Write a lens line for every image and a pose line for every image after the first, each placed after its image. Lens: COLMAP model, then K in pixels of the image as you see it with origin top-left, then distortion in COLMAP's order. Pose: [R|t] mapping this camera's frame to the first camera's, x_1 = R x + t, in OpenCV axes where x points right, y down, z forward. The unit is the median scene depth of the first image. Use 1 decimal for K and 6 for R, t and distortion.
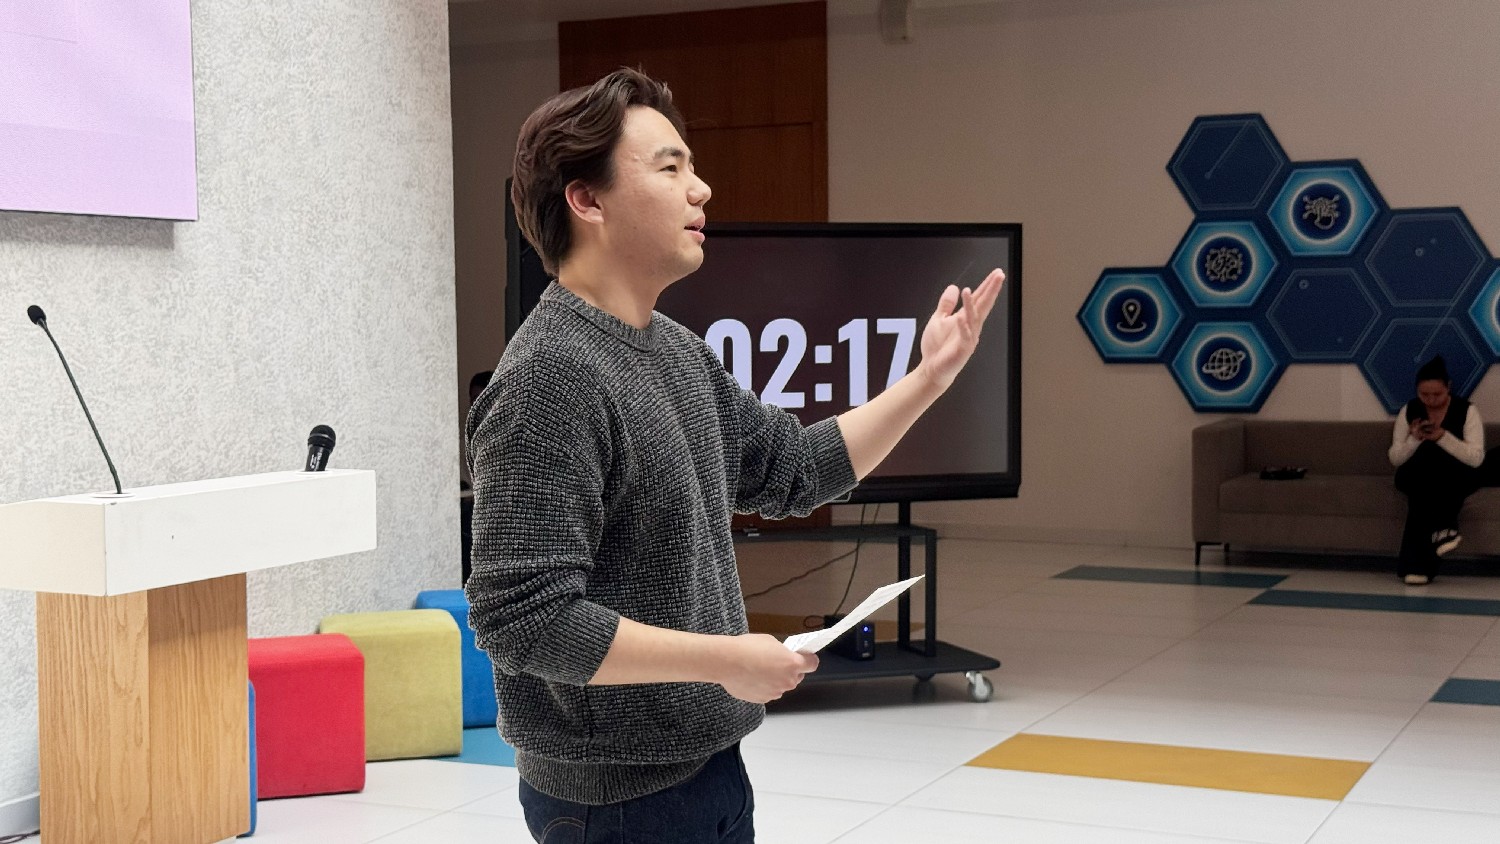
lens RADIAL K [[2119.8, 0, 755.5], [0, 2119.8, 450.6], [0, 0, 1]] dist [0.119300, 0.000000]
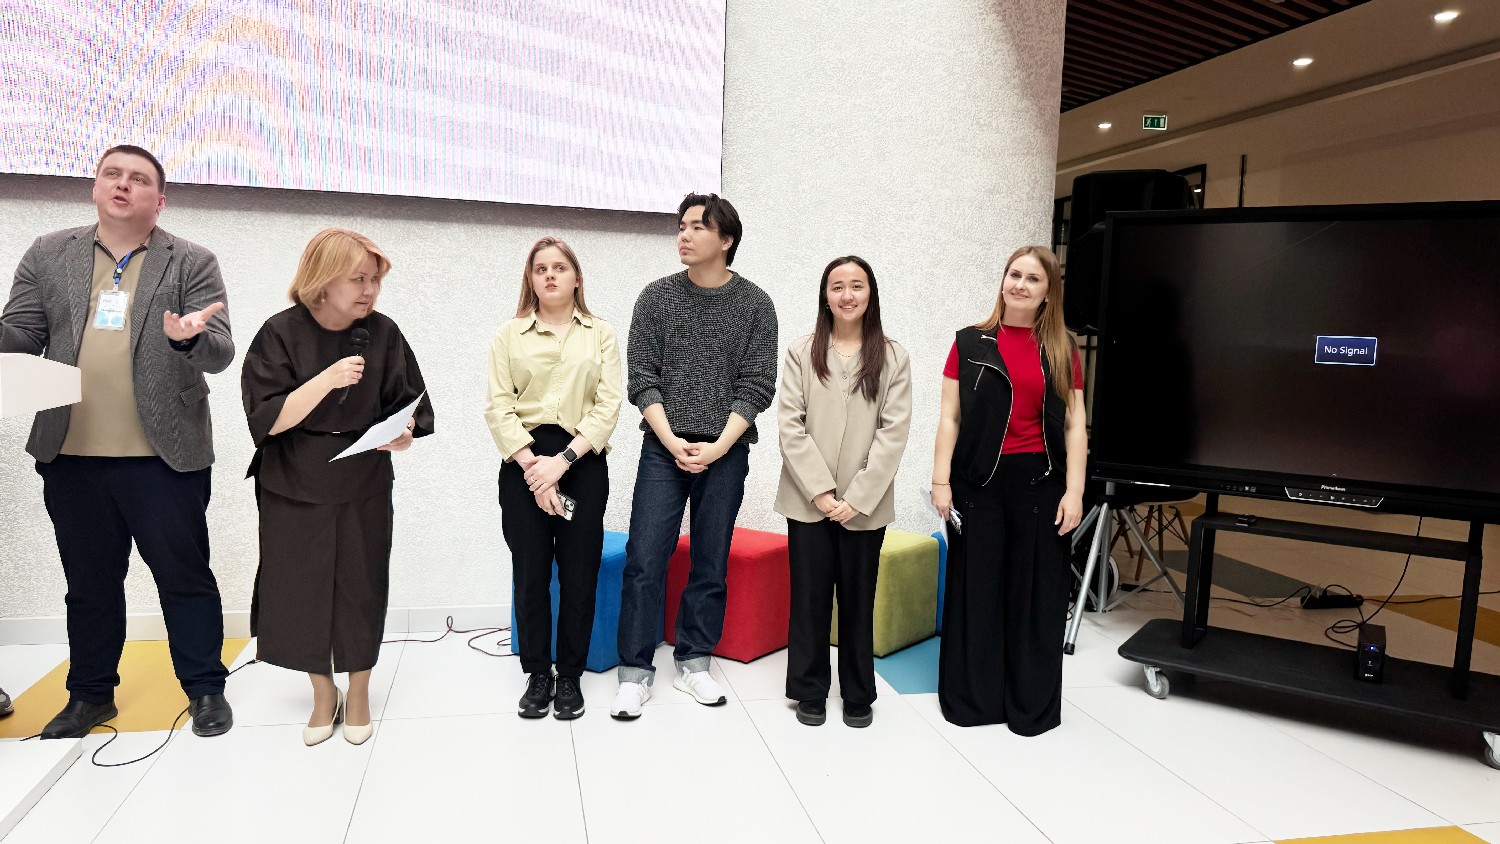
lens RADIAL K [[1146.0, 0, 762.5], [0, 1146.0, 445.9], [0, 0, 1]] dist [0.044140, -0.014379]
pose [[0.618675, 0.126500, -0.775396, 0.320023], [-0.094232, 0.991775, 0.086615, -0.028222], [0.779975, 0.019481, 0.625507, 0.548812]]
